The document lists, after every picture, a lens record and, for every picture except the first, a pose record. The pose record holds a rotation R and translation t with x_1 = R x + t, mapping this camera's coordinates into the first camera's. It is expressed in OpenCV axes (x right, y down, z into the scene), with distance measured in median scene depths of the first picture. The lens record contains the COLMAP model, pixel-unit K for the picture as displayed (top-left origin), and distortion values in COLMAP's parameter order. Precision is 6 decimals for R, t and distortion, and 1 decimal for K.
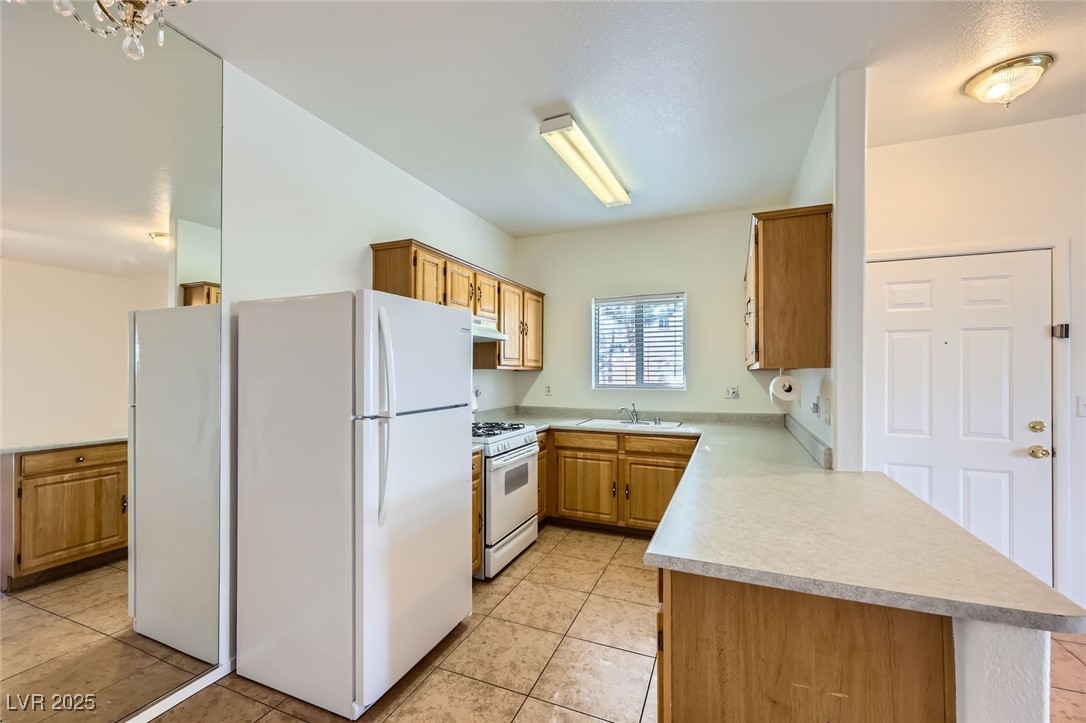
lens RADIAL K [[444.5, 0, 546.3], [0, 444.5, 370.0], [0, 0, 1]] dist [0.002741, 0.000611]
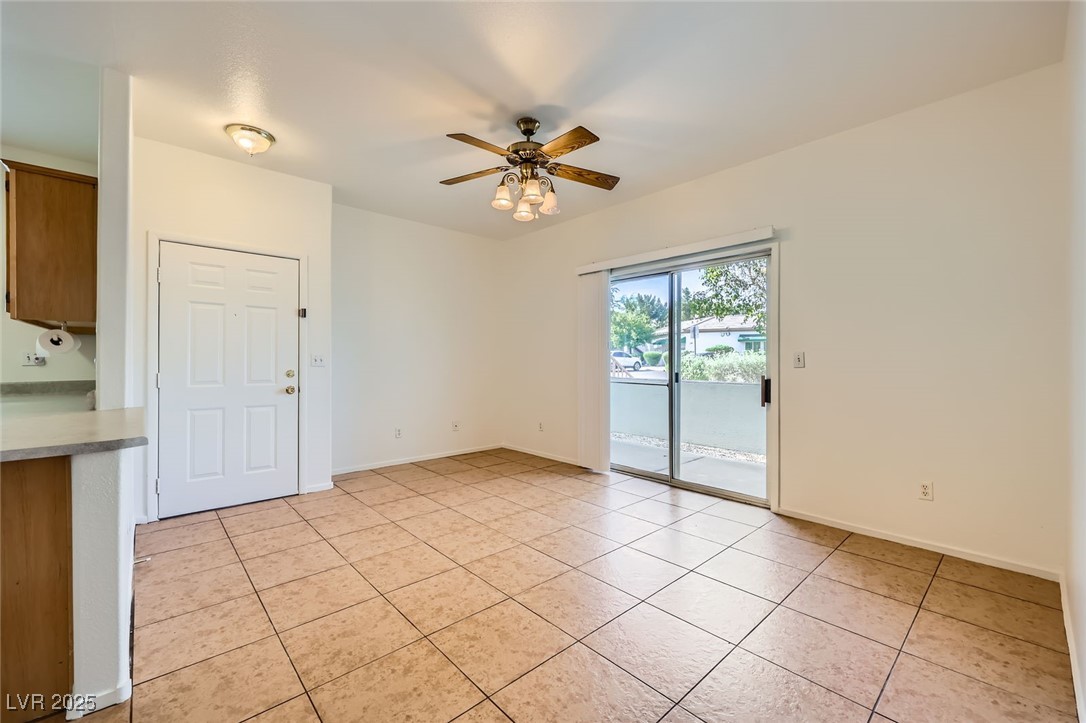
lens RADIAL K [[444.5, 0, 538.7], [0, 444.5, 362.0], [0, 0, 1]] dist [0.002741, 0.000611]
pose [[0.431913, -0.001159, 0.901915, 0.091013], [-0.008614, 0.999948, 0.005410, 0.077359], [-0.901874, -0.010106, 0.431880, -0.485933]]
